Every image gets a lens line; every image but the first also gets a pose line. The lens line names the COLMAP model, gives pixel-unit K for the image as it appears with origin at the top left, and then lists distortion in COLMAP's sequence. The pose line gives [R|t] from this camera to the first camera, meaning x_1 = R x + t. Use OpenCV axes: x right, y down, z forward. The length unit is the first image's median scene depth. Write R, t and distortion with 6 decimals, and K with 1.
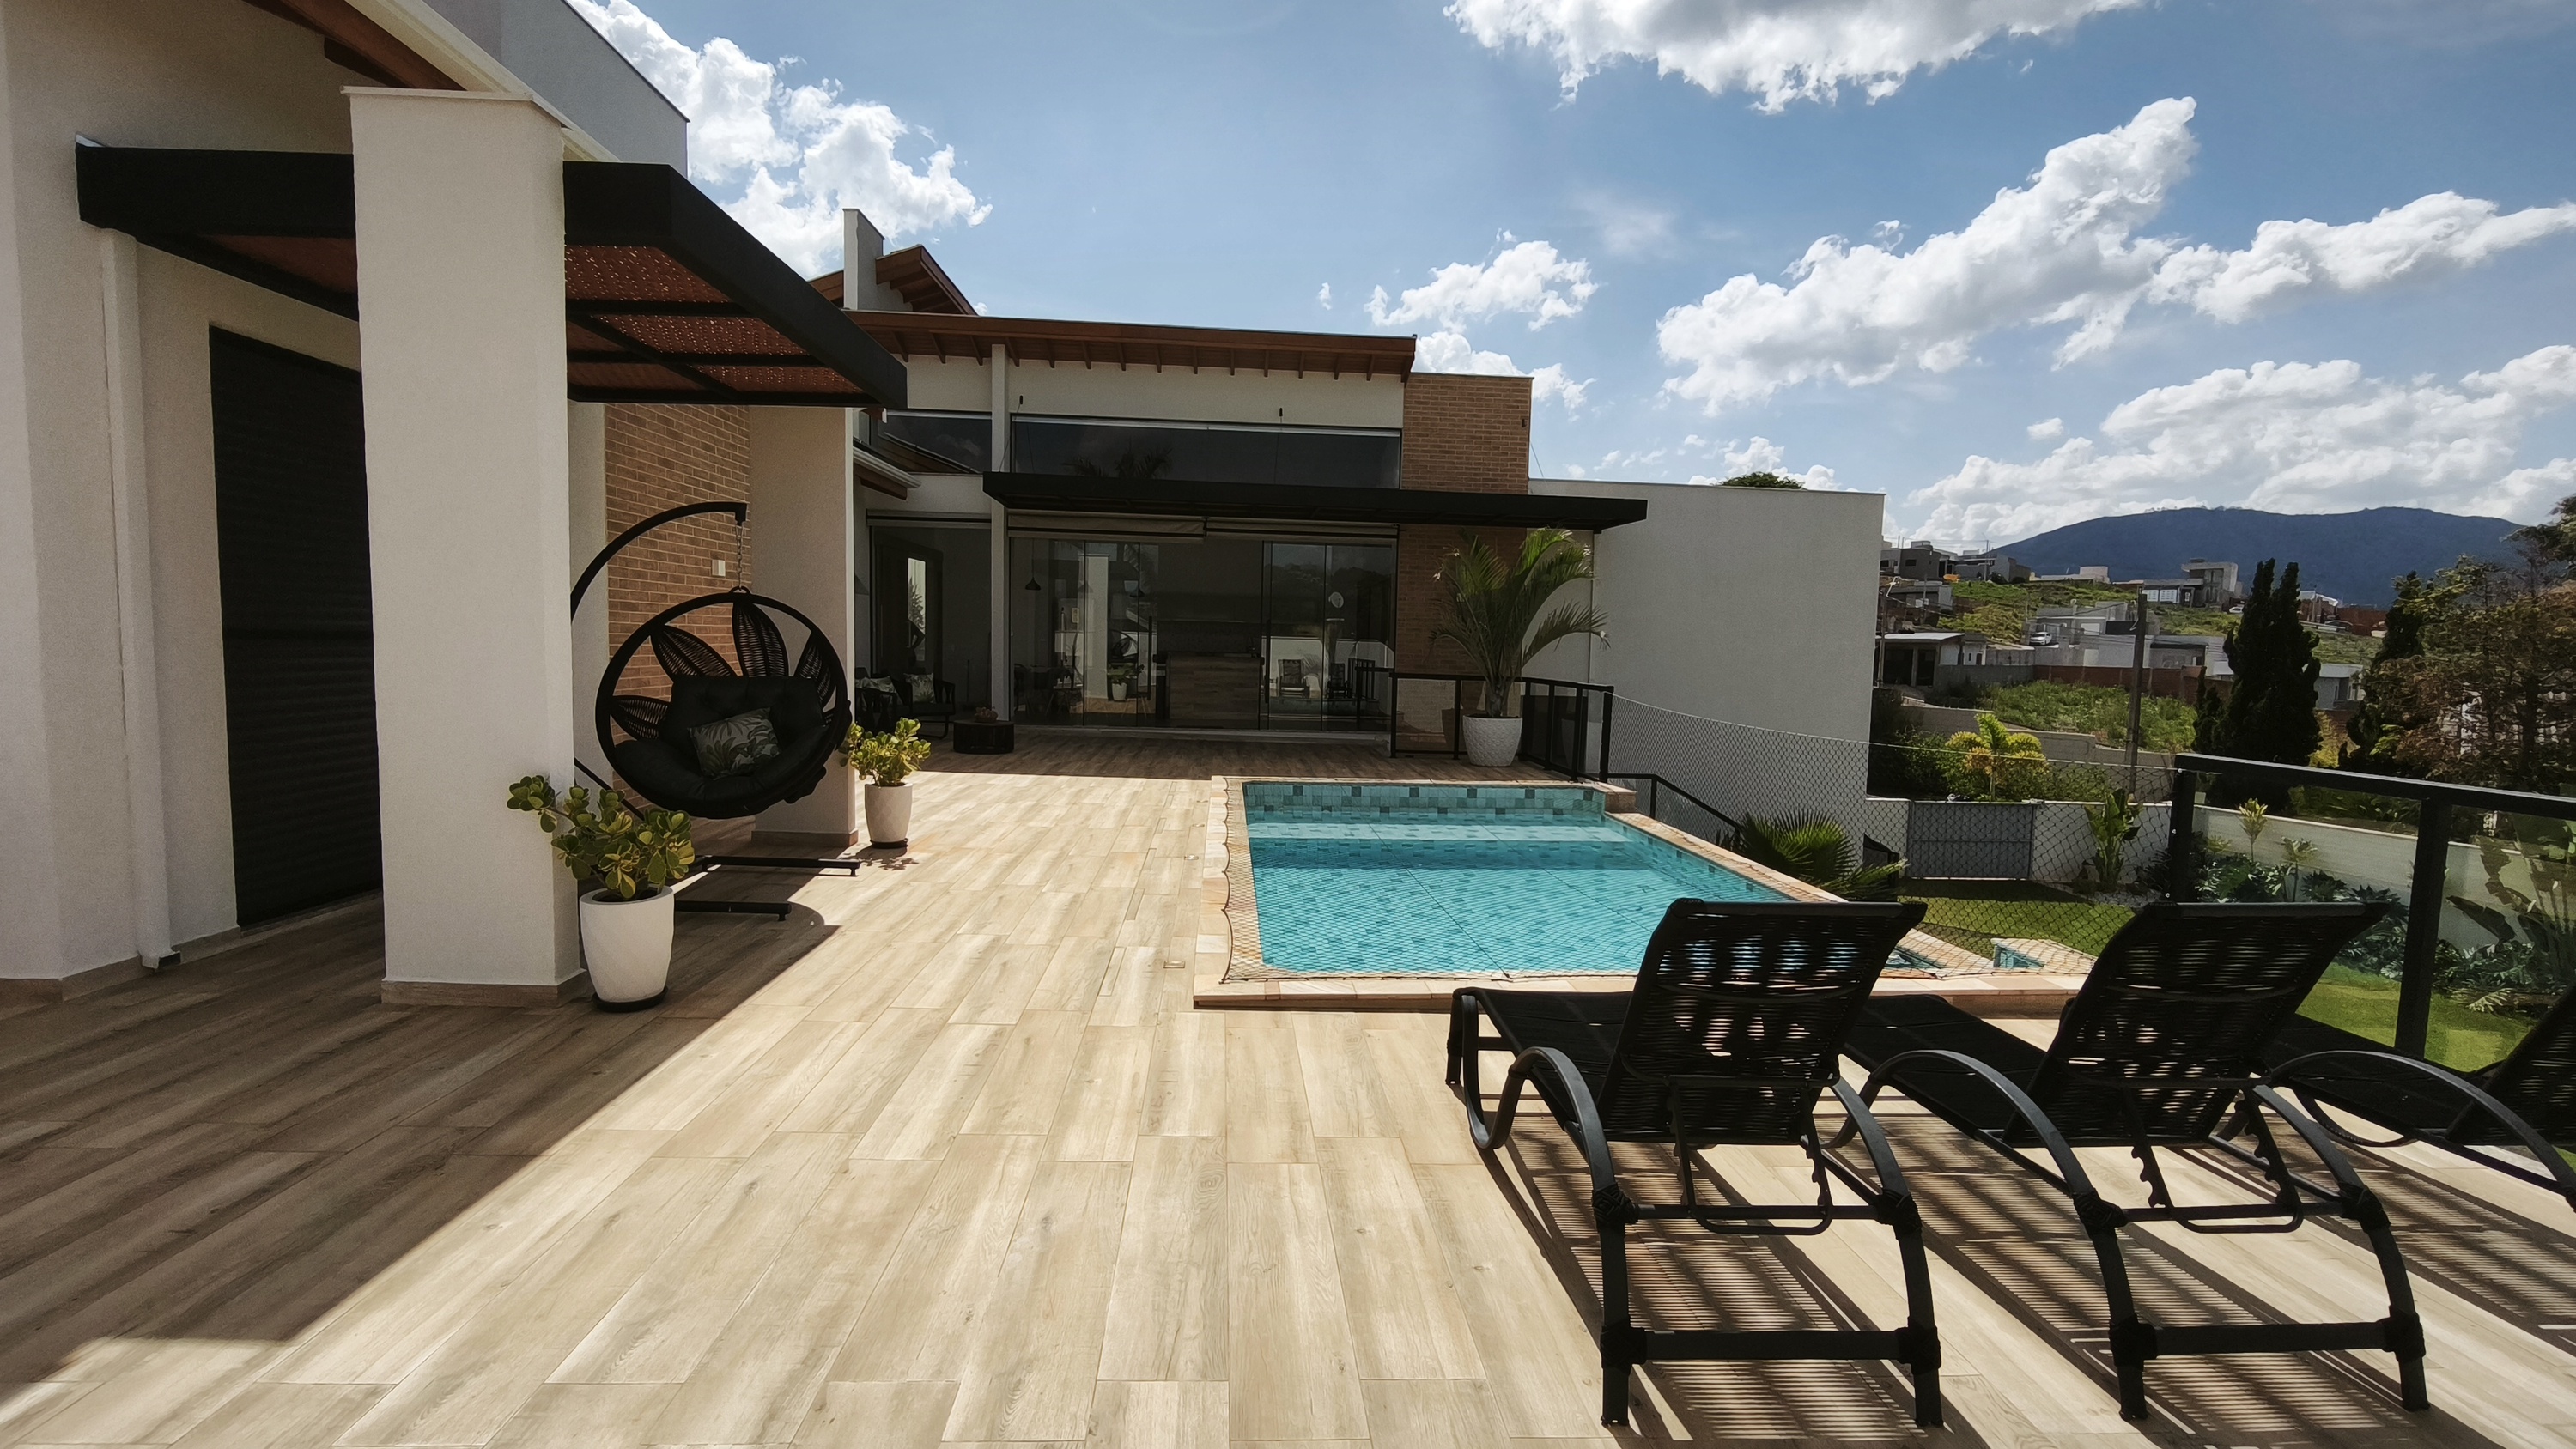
lens RADIAL K [[1078.0, 0, 1288.0], [0, 1078.0, 724.5], [0, 0, 1]] dist [-0.003089, 0.000055]
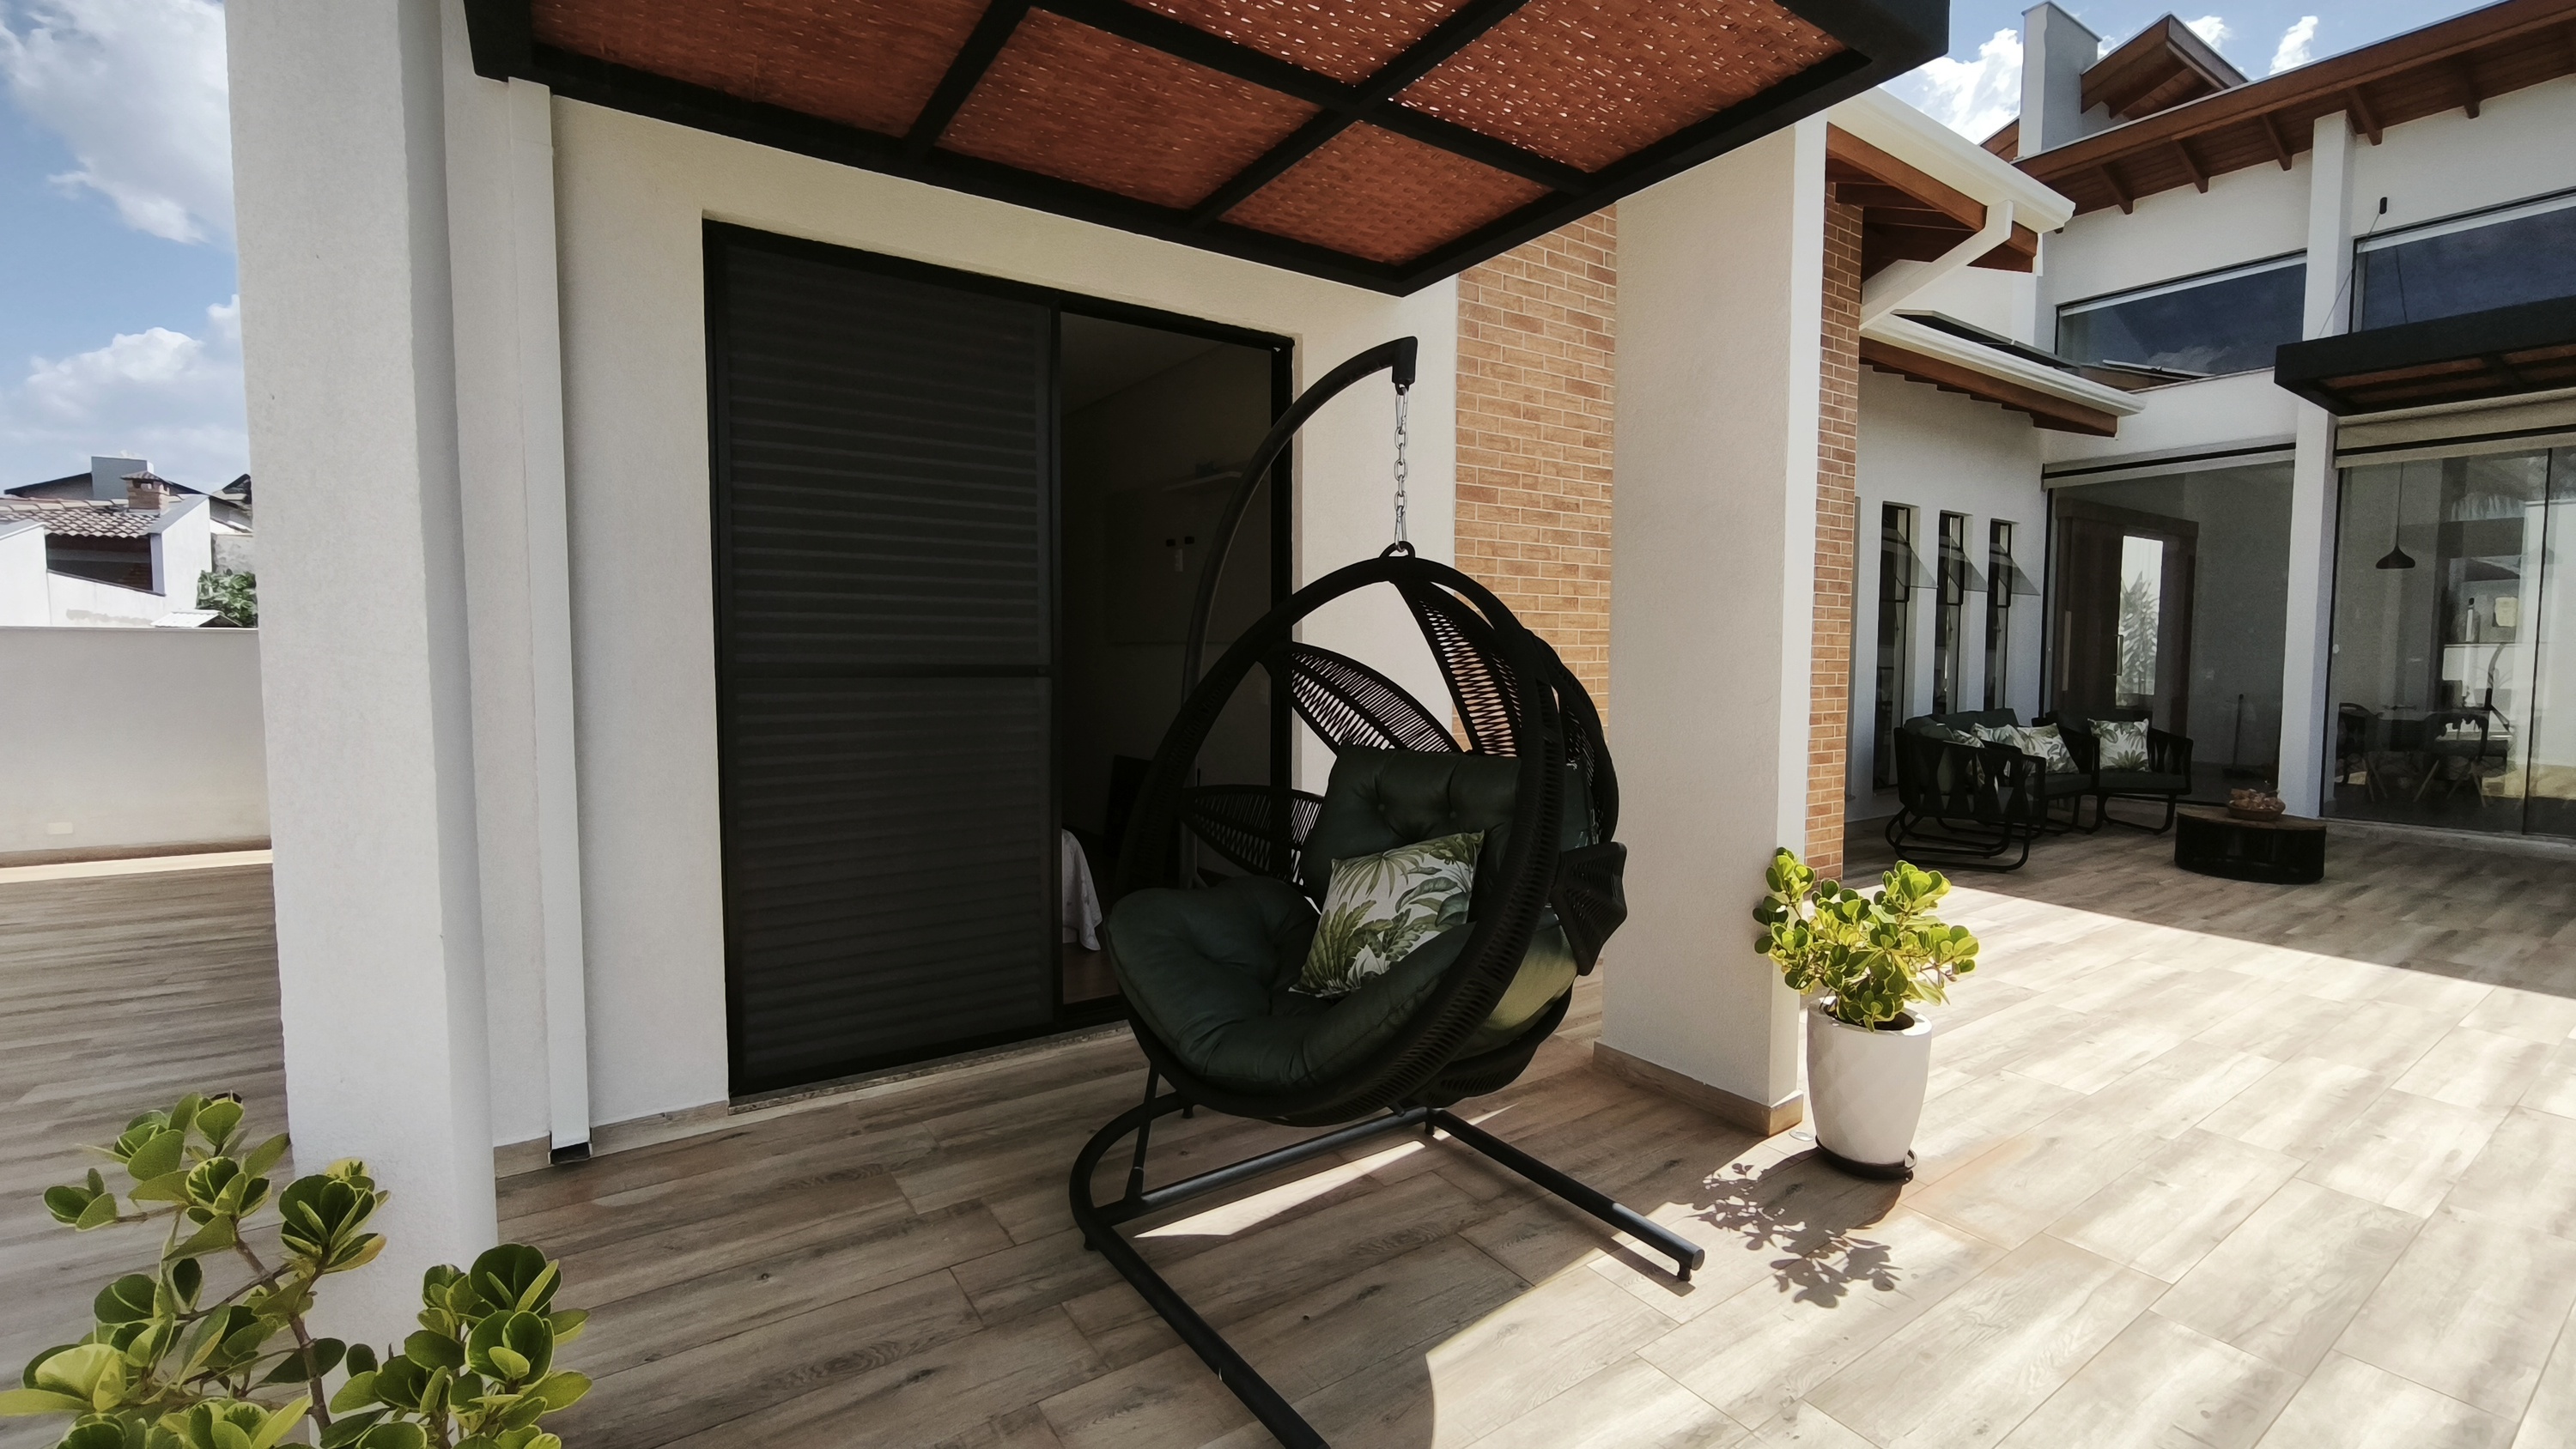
lens RADIAL K [[1063.8, 0, 1288.0], [0, 1063.8, 724.5], [0, 0, 1]] dist [-0.002107, 0.000052]
pose [[0.508719, 0.031267, -0.860364, -0.069842], [-0.053363, 0.998564, 0.004737, -0.022958], [0.859277, 0.043502, 0.509657, 0.302812]]
